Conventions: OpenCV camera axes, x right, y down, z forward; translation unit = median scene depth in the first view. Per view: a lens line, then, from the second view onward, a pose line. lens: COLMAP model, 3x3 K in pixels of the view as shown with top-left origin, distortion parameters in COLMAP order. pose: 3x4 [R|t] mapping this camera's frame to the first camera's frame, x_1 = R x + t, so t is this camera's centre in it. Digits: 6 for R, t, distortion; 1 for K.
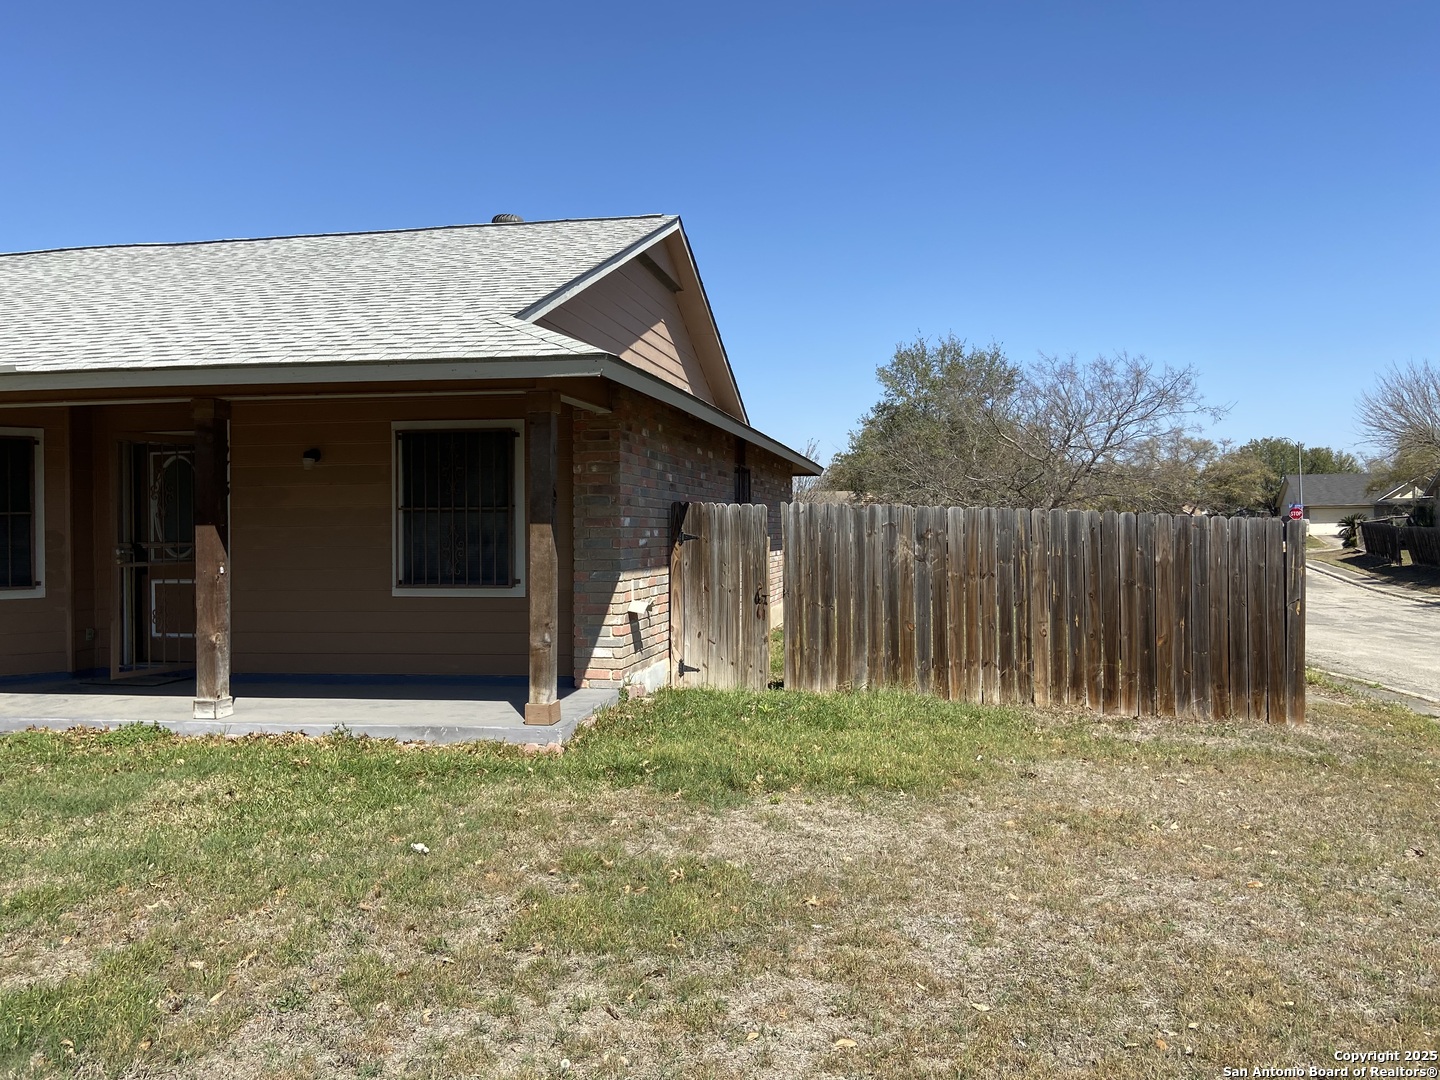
lens RADIAL K [[1078.7, 0, 720.0], [0, 1078.7, 517.8], [0, 0, 1]] dist [0.115278, -0.138552]
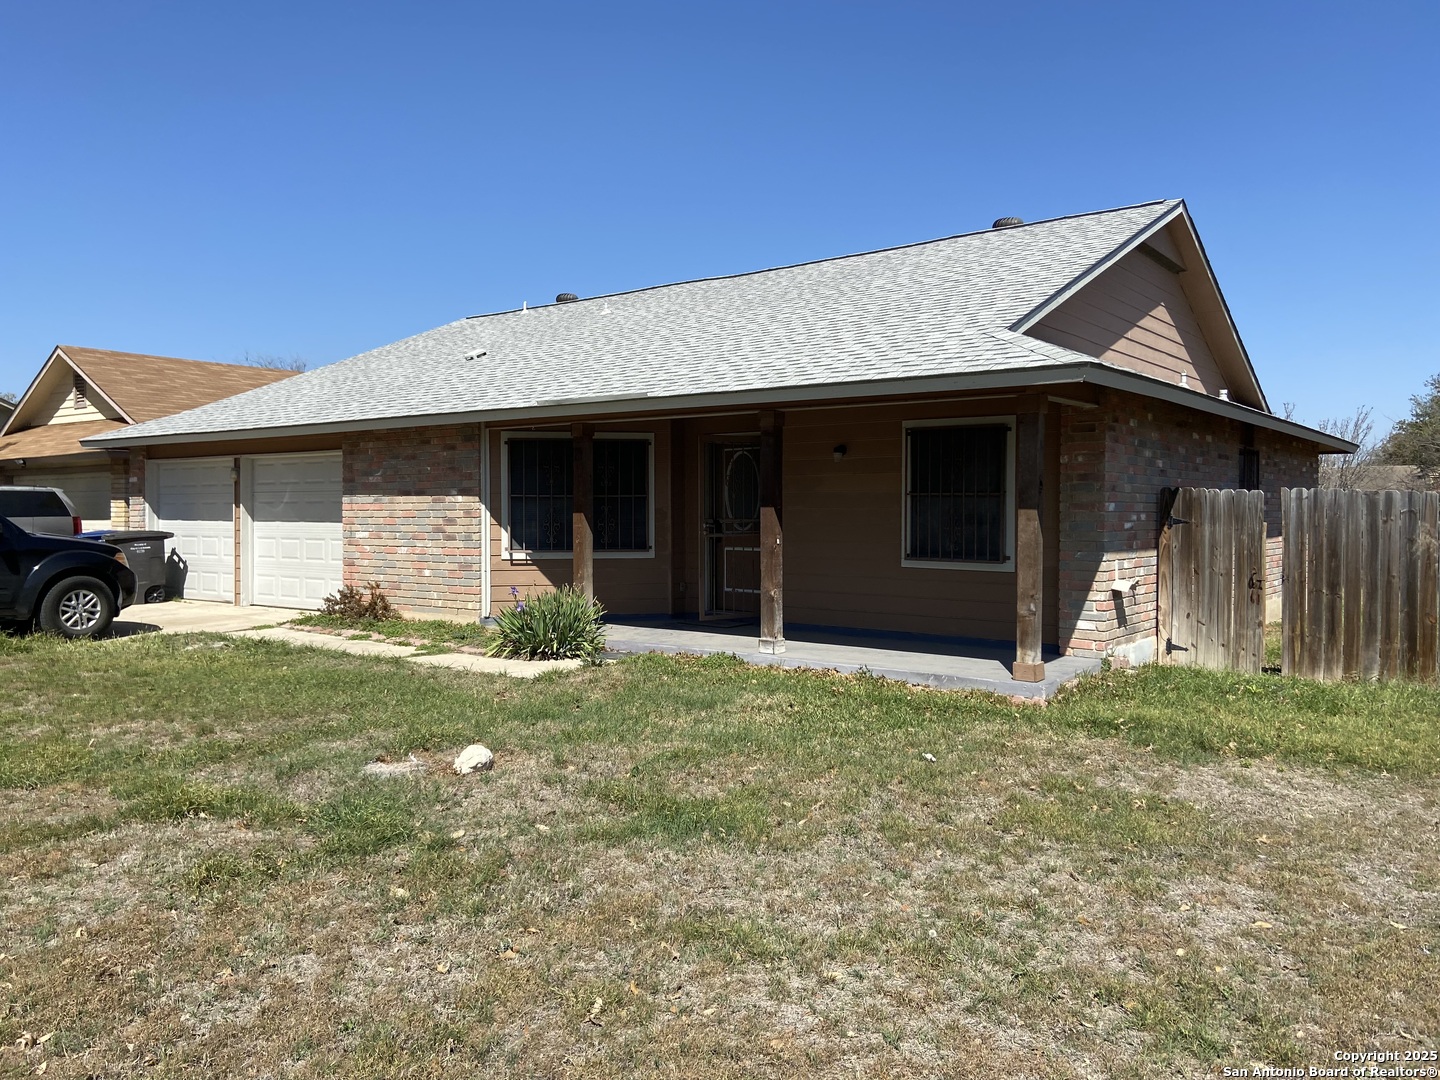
lens RADIAL K [[1078.7, 0, 720.0], [0, 1078.7, 517.8], [0, 0, 1]] dist [0.115278, -0.138552]
pose [[0.900814, 0.015421, -0.433932, 0.042422], [-0.005702, 0.999703, 0.023690, -0.010696], [0.434168, -0.018866, 0.900634, -0.190528]]
